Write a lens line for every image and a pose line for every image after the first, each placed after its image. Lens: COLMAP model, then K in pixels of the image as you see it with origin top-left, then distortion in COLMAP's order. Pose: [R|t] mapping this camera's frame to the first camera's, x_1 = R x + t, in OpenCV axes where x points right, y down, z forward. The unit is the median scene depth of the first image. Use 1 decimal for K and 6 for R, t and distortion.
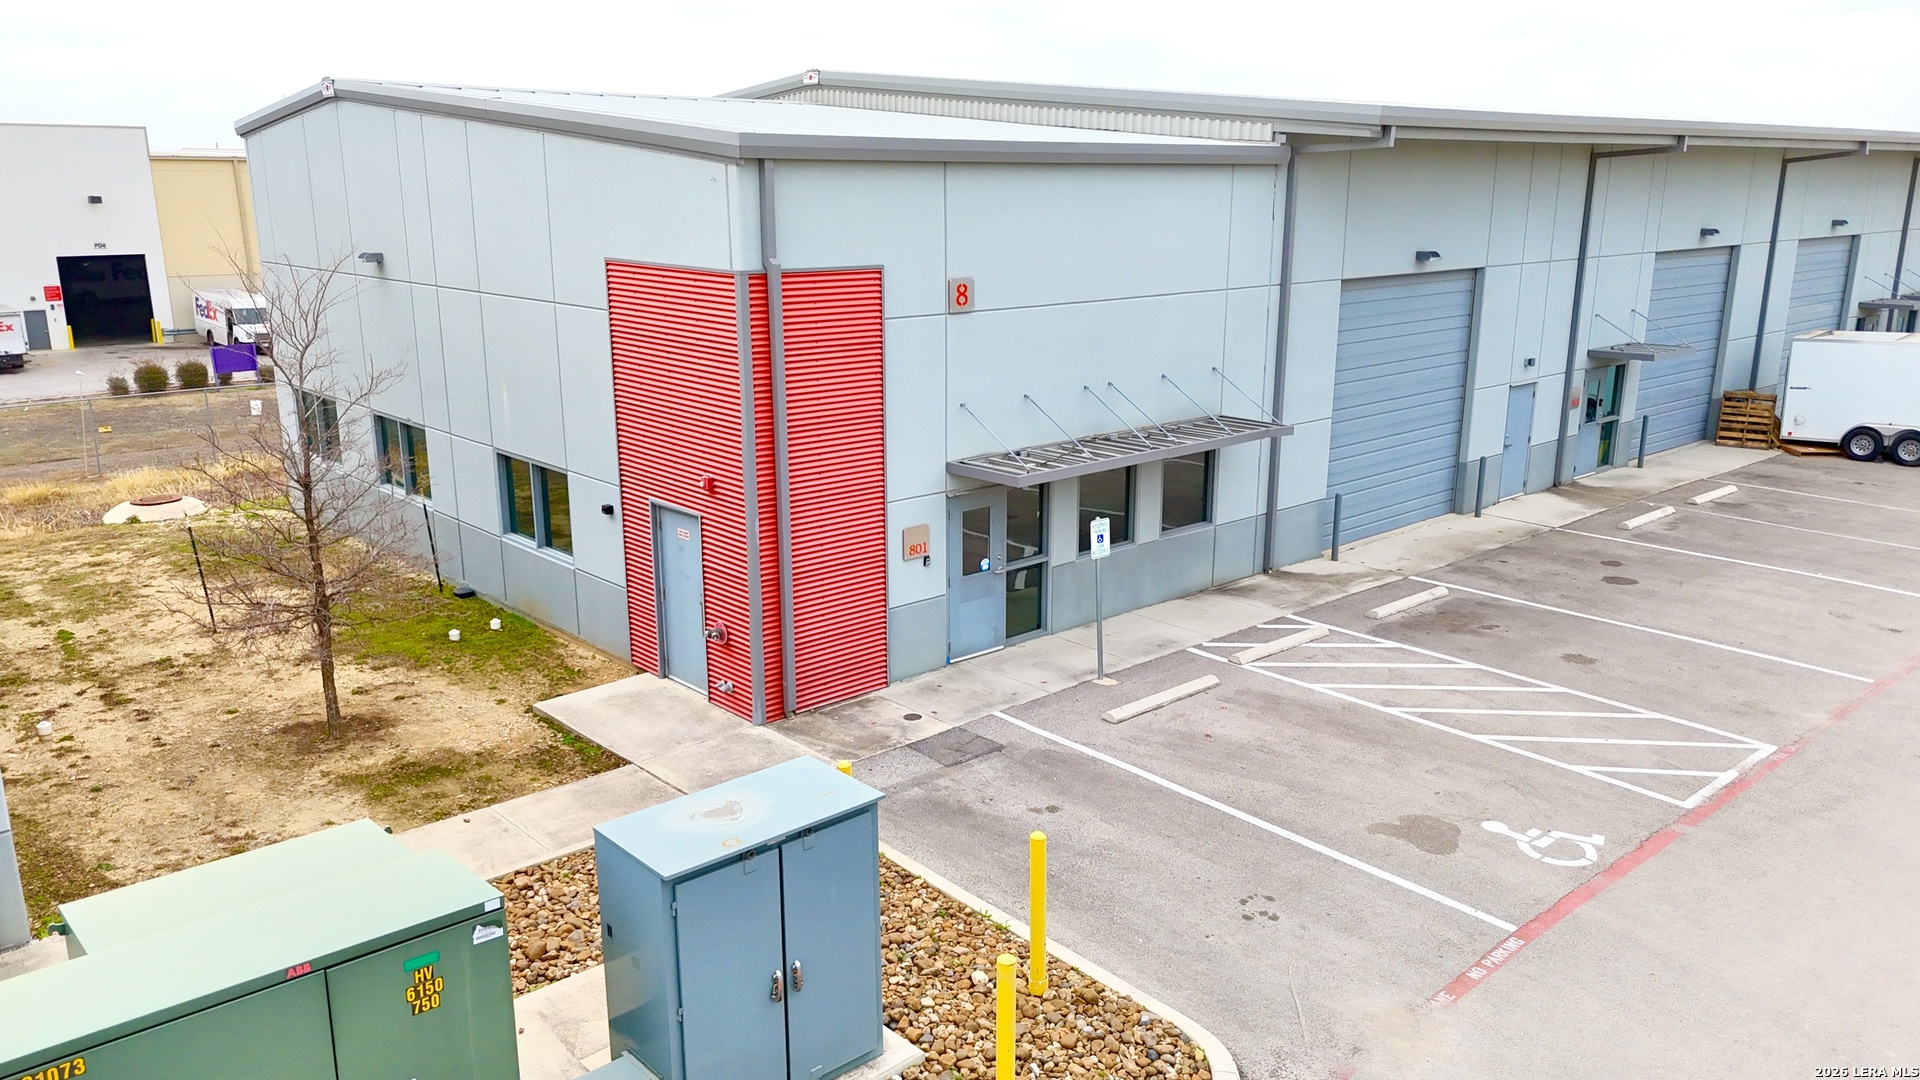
lens RADIAL K [[1413.1, 0, 956.4], [0, 1413.1, 540.5], [0, 0, 1]] dist [0.060351, -0.051821]
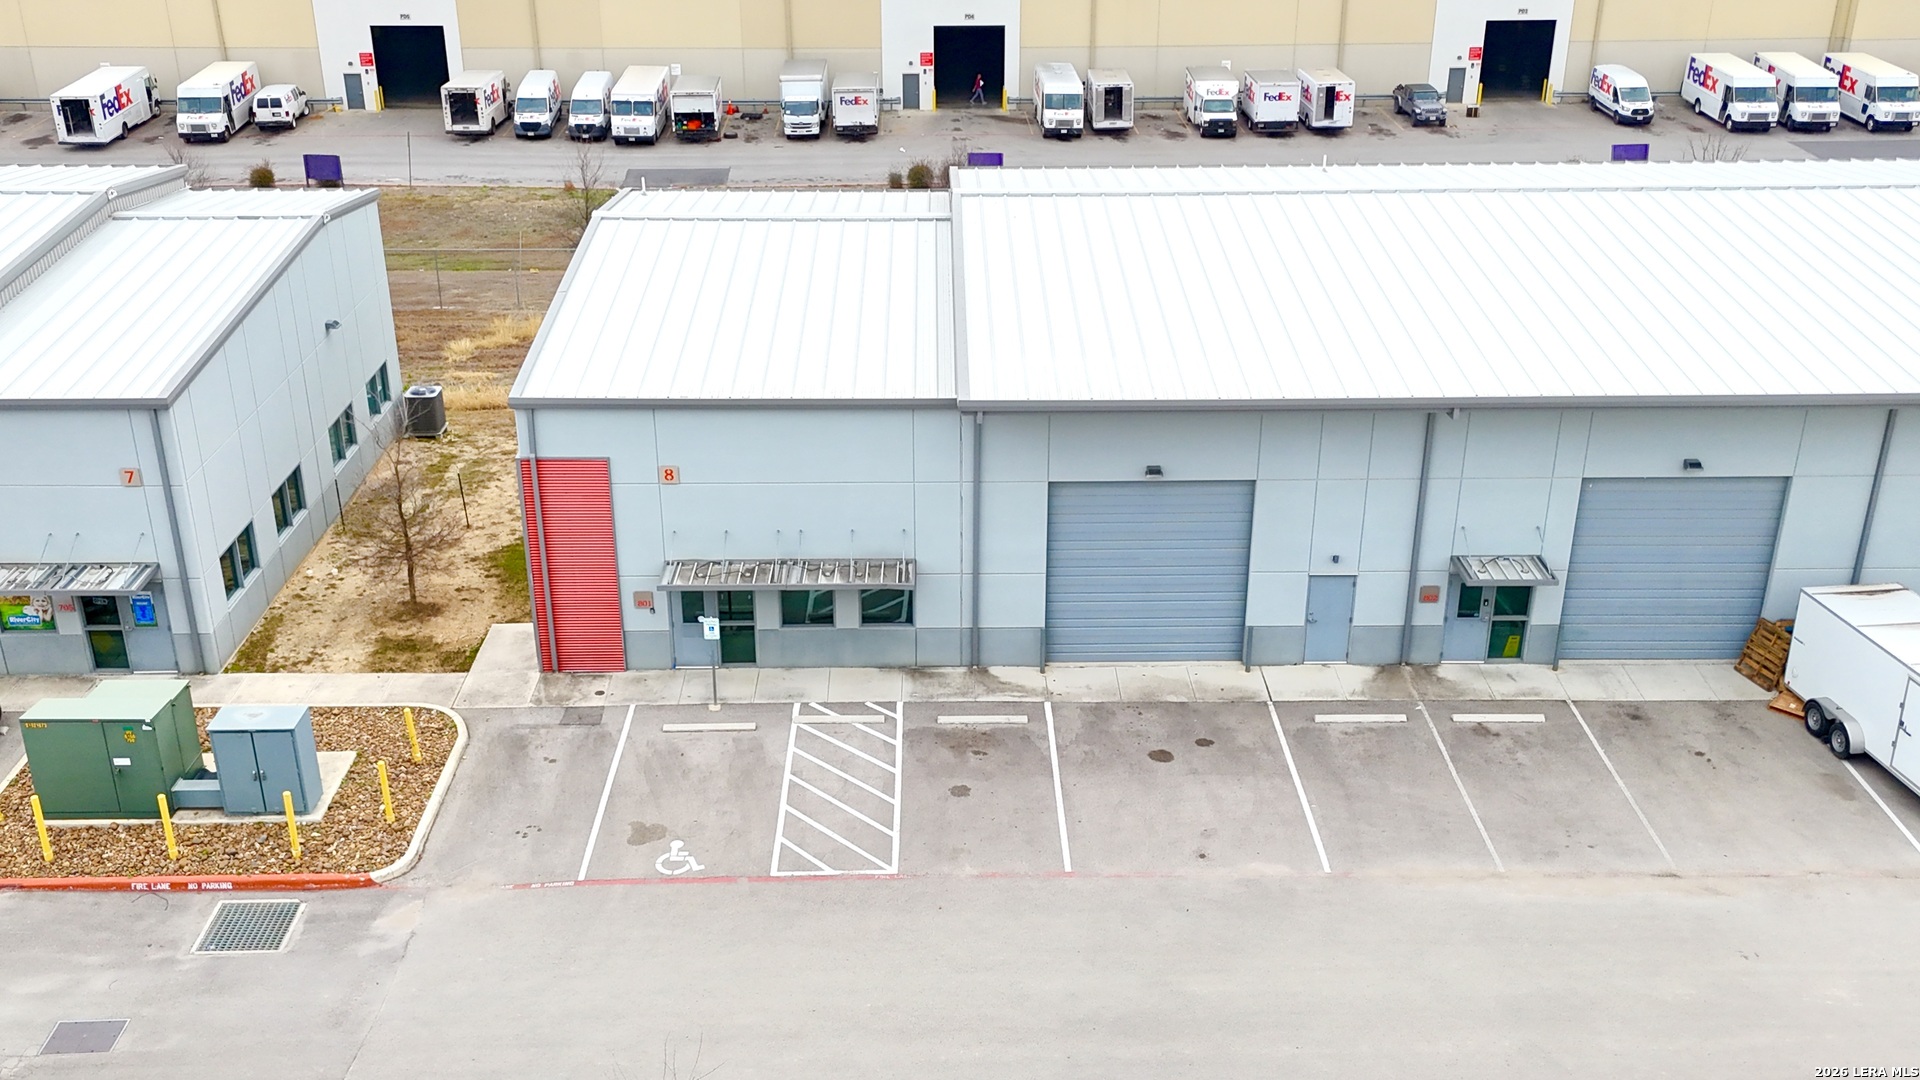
lens RADIAL K [[1839.9, 0, 973.3], [0, 1839.9, 536.4], [0, 0, 1]] dist [0.062639, 0.000000]
pose [[0.754843, 0.268909, -0.598247, 1.579586], [-0.162831, 0.960368, 0.226227, -0.638727], [0.635372, -0.073352, 0.768715, -0.497448]]
